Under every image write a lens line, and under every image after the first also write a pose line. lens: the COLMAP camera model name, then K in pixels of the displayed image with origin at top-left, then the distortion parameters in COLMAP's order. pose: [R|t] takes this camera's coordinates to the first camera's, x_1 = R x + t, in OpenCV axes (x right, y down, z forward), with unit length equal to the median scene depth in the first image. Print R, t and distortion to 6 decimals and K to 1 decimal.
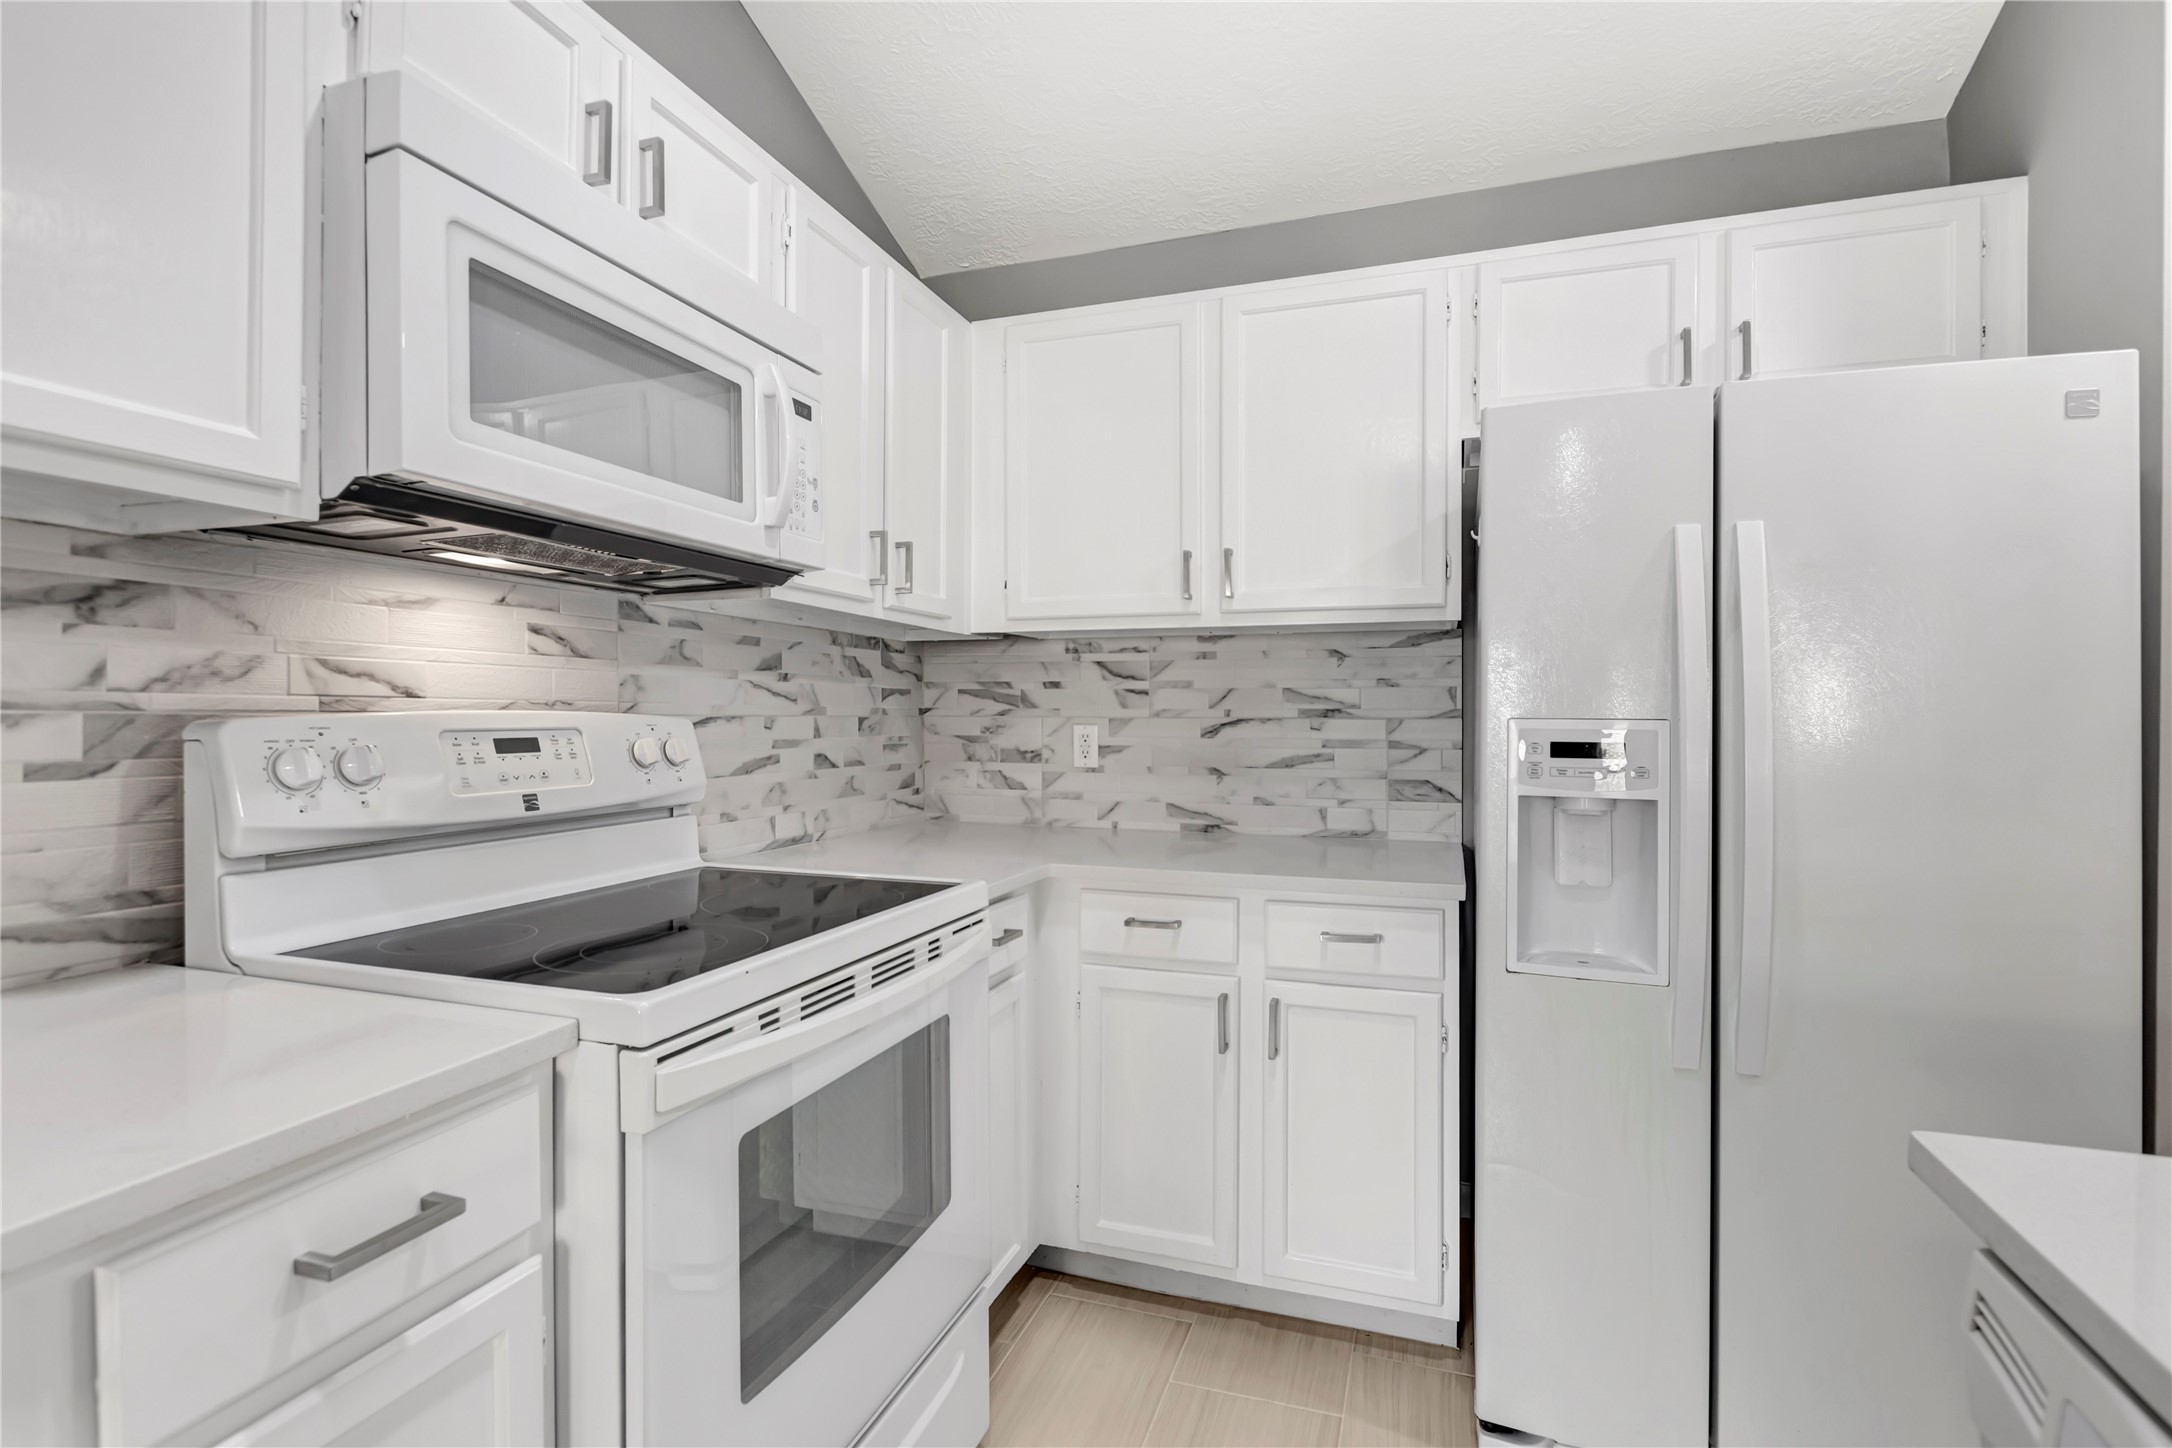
lens RADIAL K [[1038.7, 0, 1086.0], [0, 1038.7, 724.0], [0, 0, 1]] dist [-0.001780, 0.000081]
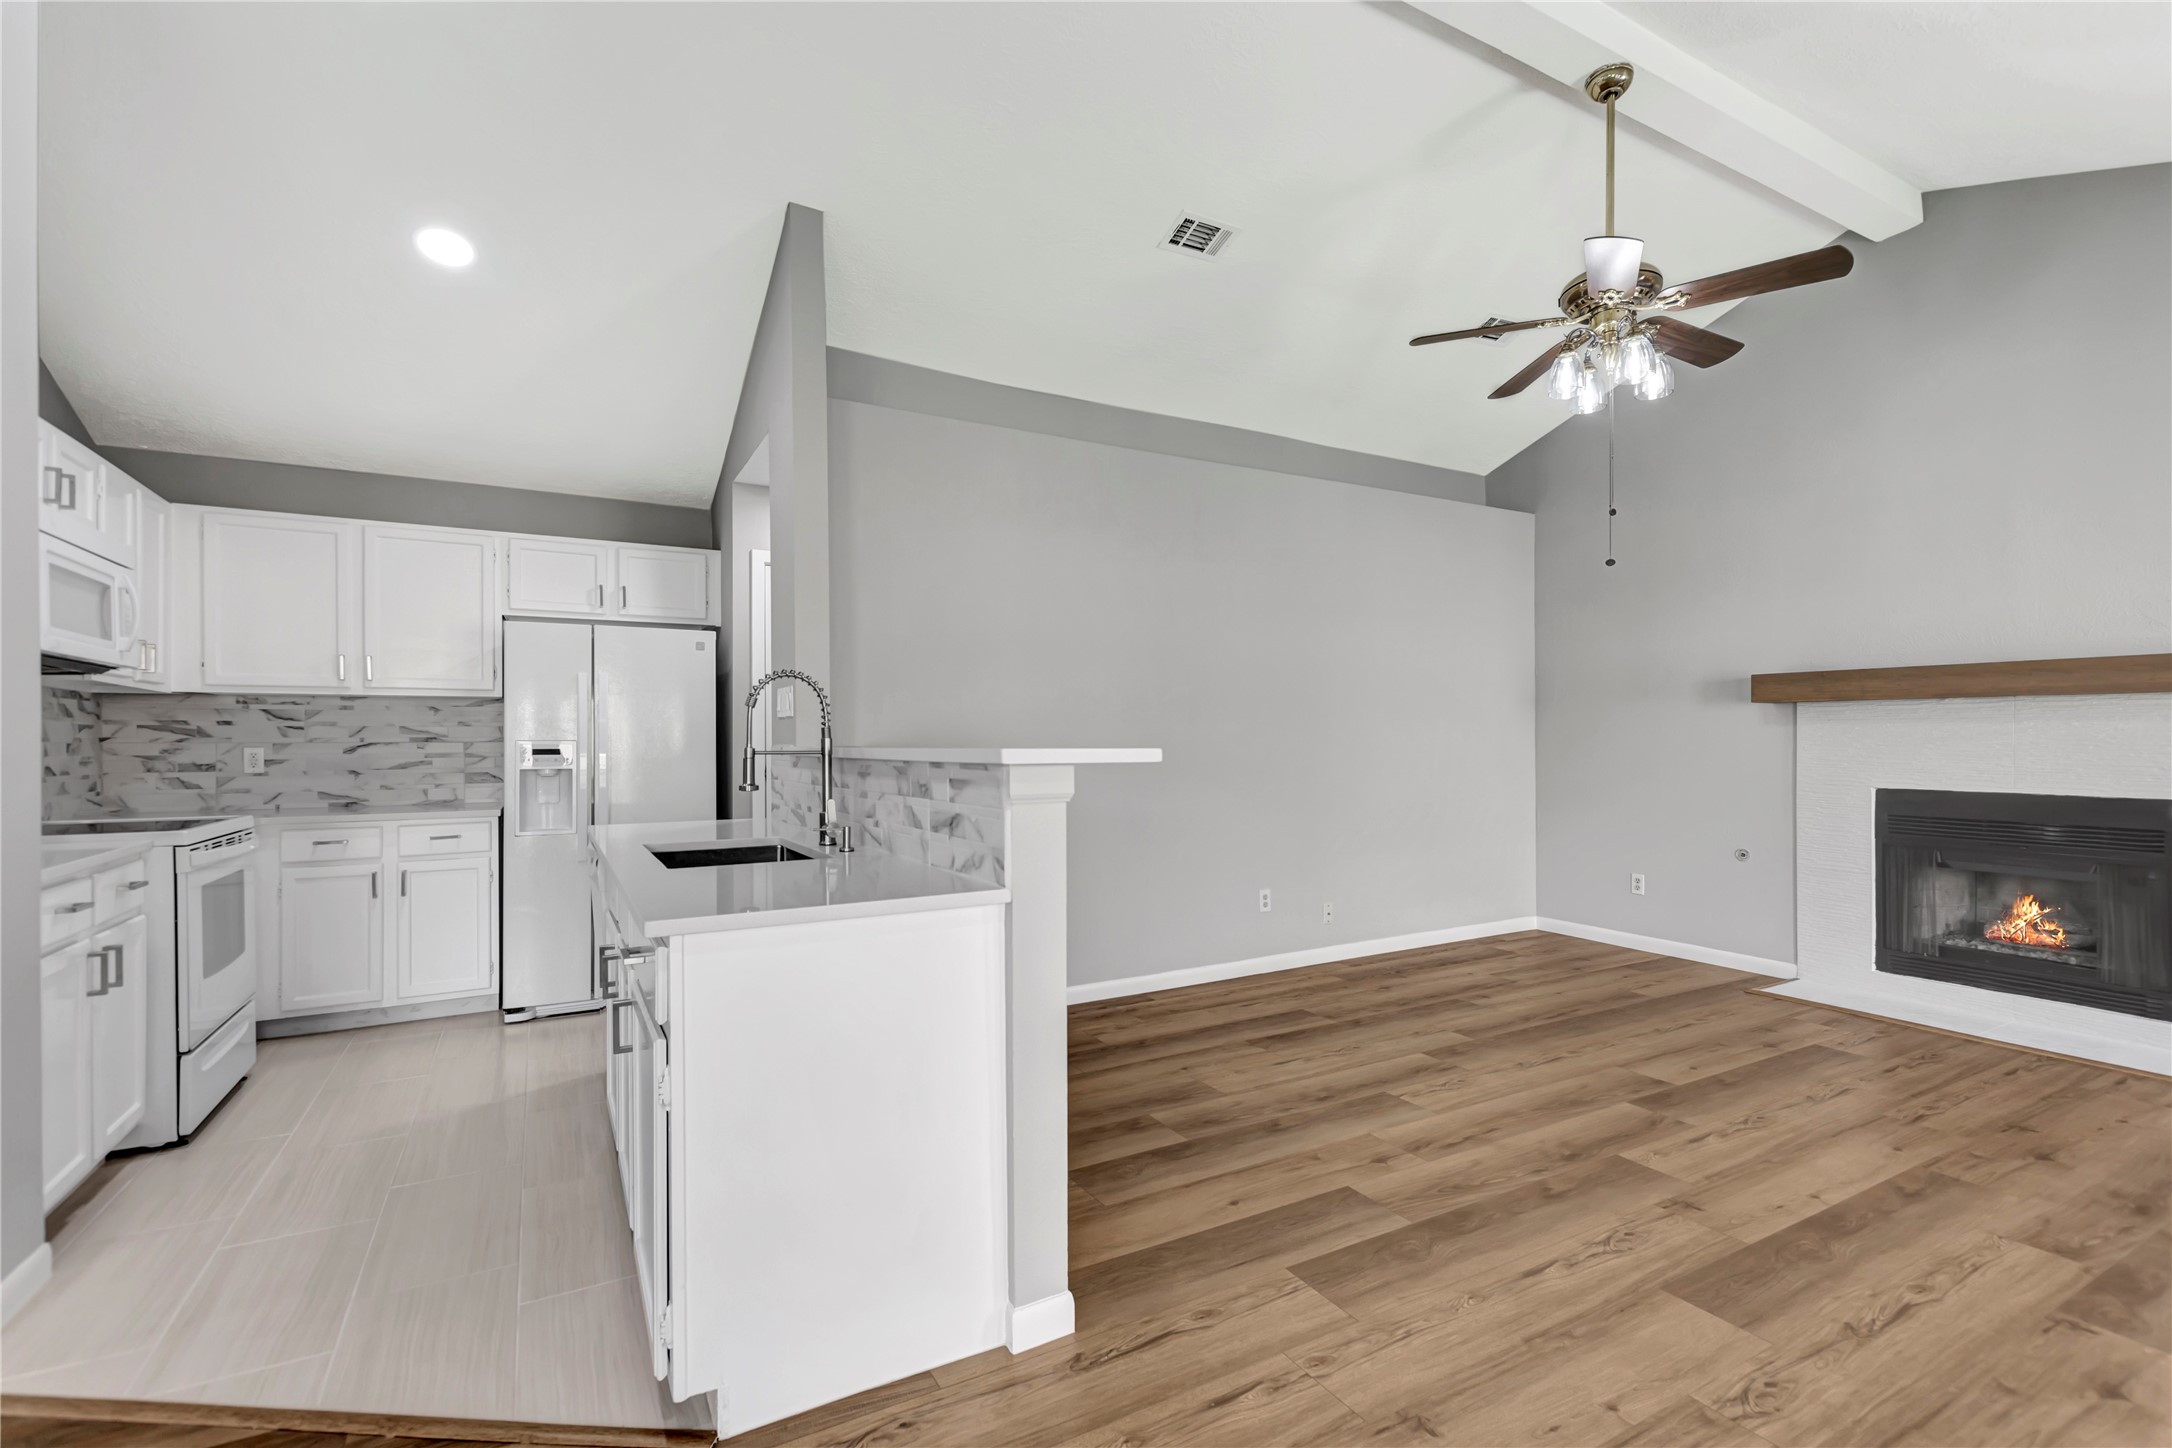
lens RADIAL K [[969.8, 0, 1103.9], [0, 969.8, 738.7], [0, 0, 1]] dist [0.013358, -0.008285]
pose [[0.657349, -0.003201, 0.753580, -0.288940], [0.015115, 0.999846, -0.008937, 0.021891], [-0.753435, 0.017265, 0.657296, -1.072702]]
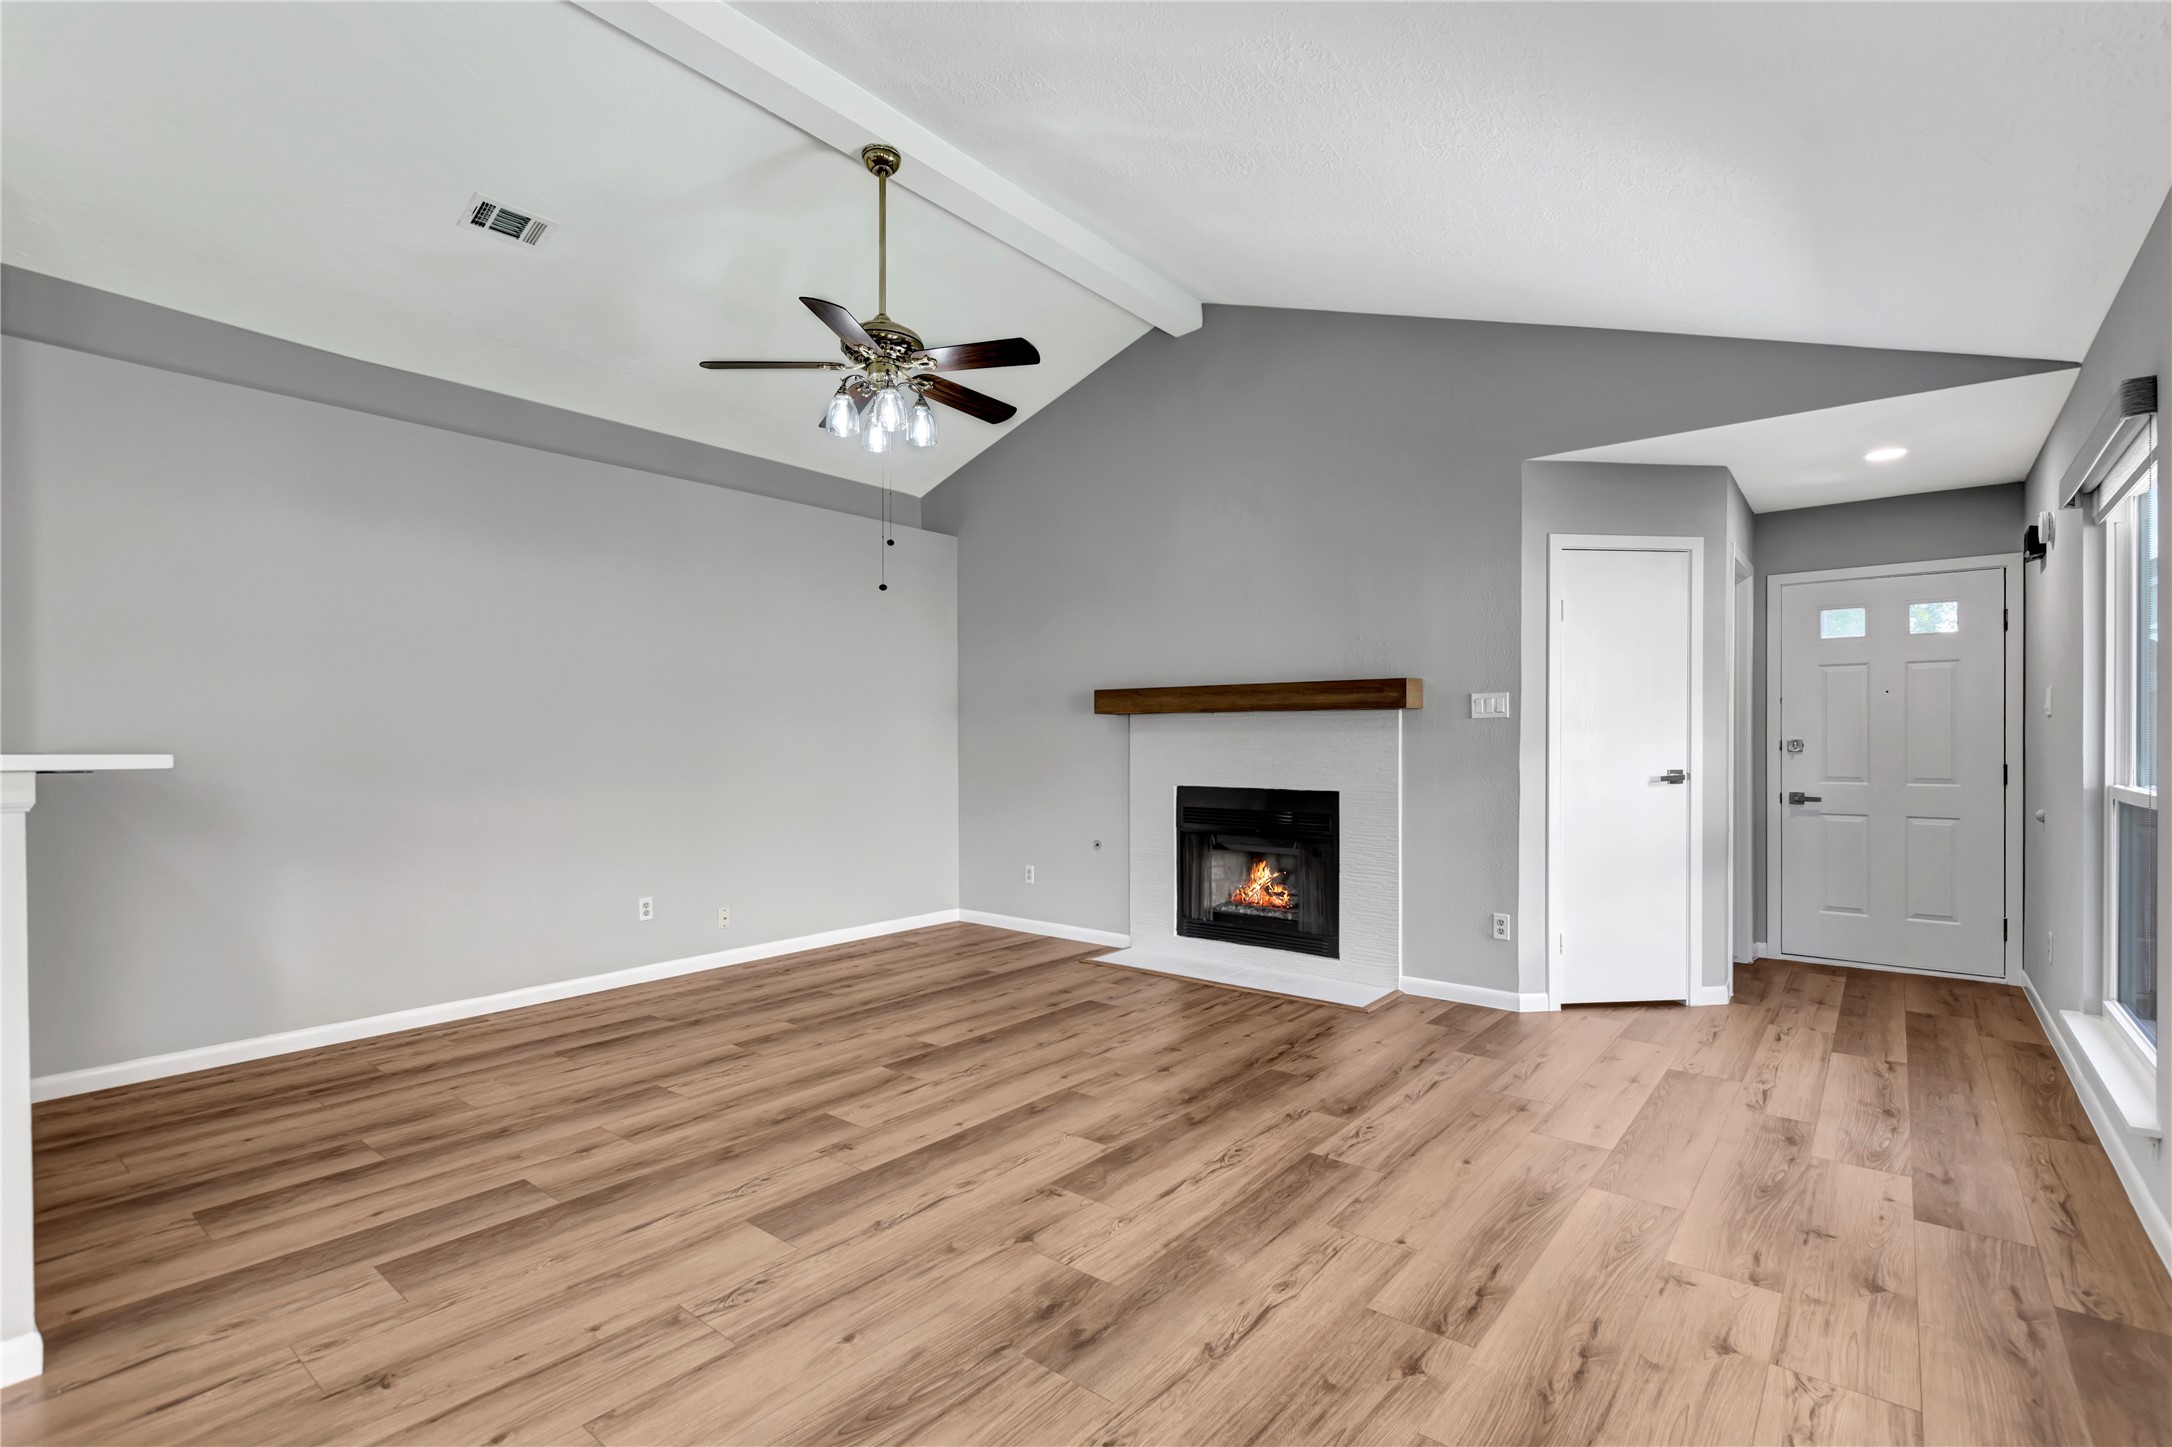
lens RADIAL K [[992.2, 0, 1108.4], [0, 992.2, 746.2], [0, 0, 1]] dist [-0.005091, -0.000160]
pose [[0.324272, -0.004228, 0.945954, -0.168532], [0.015099, 0.999886, -0.000707, 0.028314], [-0.945843, 0.014512, 0.324299, -1.499058]]
